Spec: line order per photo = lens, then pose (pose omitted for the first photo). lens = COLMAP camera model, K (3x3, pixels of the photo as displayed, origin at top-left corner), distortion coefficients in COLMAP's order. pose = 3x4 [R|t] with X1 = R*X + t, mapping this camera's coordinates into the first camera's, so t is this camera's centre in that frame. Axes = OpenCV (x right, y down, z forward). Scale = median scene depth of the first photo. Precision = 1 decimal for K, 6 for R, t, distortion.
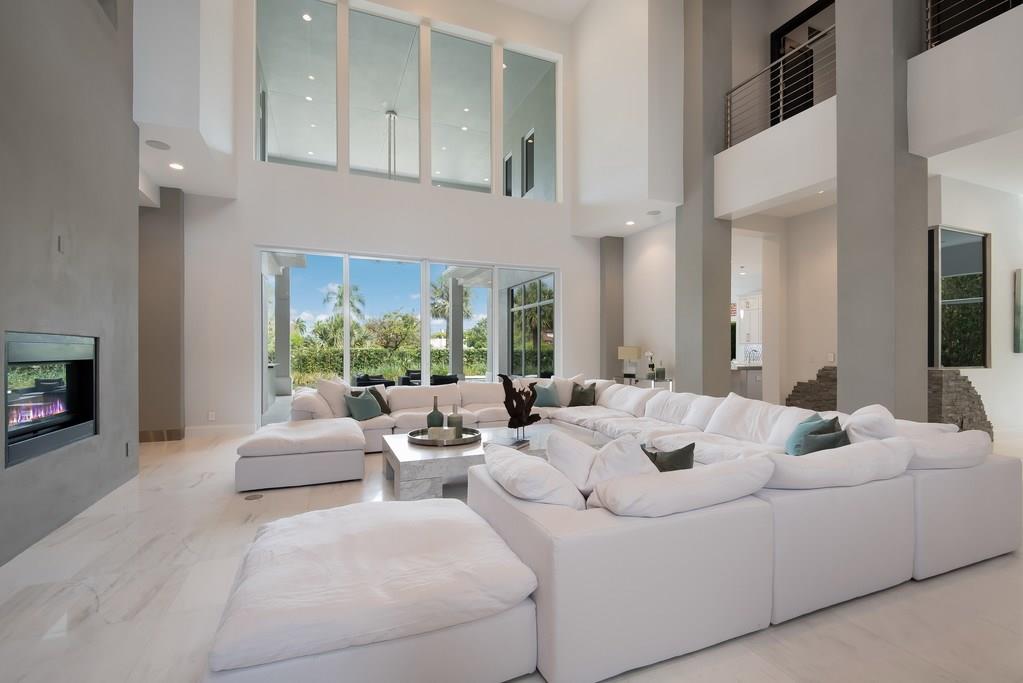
lens RADIAL K [[471.0, 0, 515.9], [0, 471.0, 351.5], [0, 0, 1]] dist [0.027016, -0.029883]
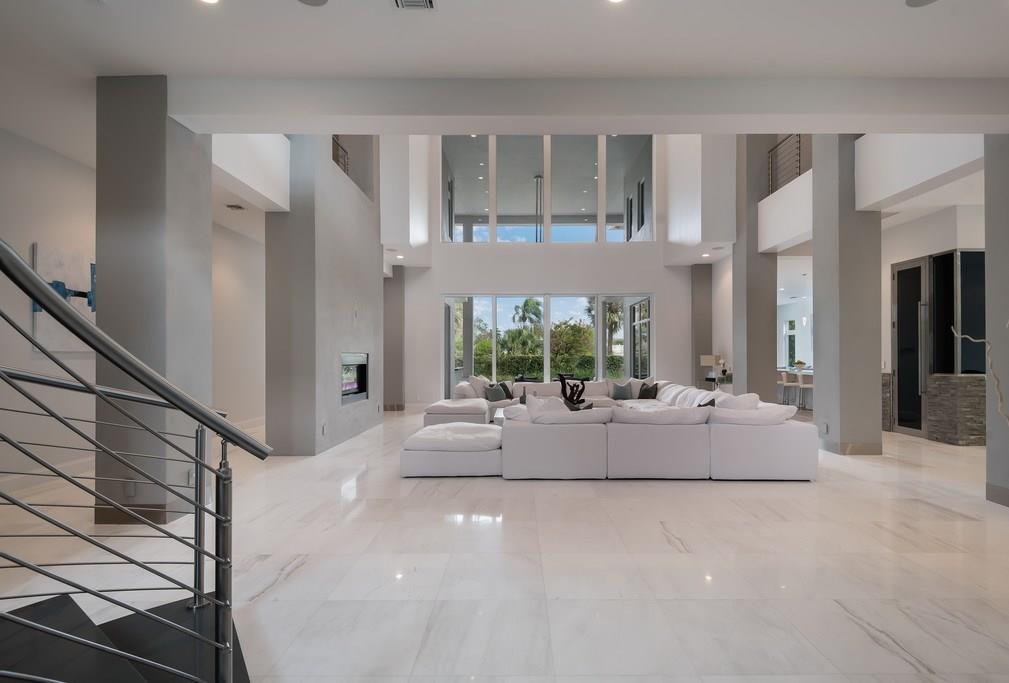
lens RADIAL K [[470.9, 0, 506.4], [0, 470.9, 355.9], [0, 0, 1]] dist [0.000346, -0.000072]
pose [[0.917845, -0.002442, -0.396932, 0.314145], [0.001210, 0.999994, -0.003354, -0.006720], [0.396938, 0.002598, 0.917842, -0.417650]]
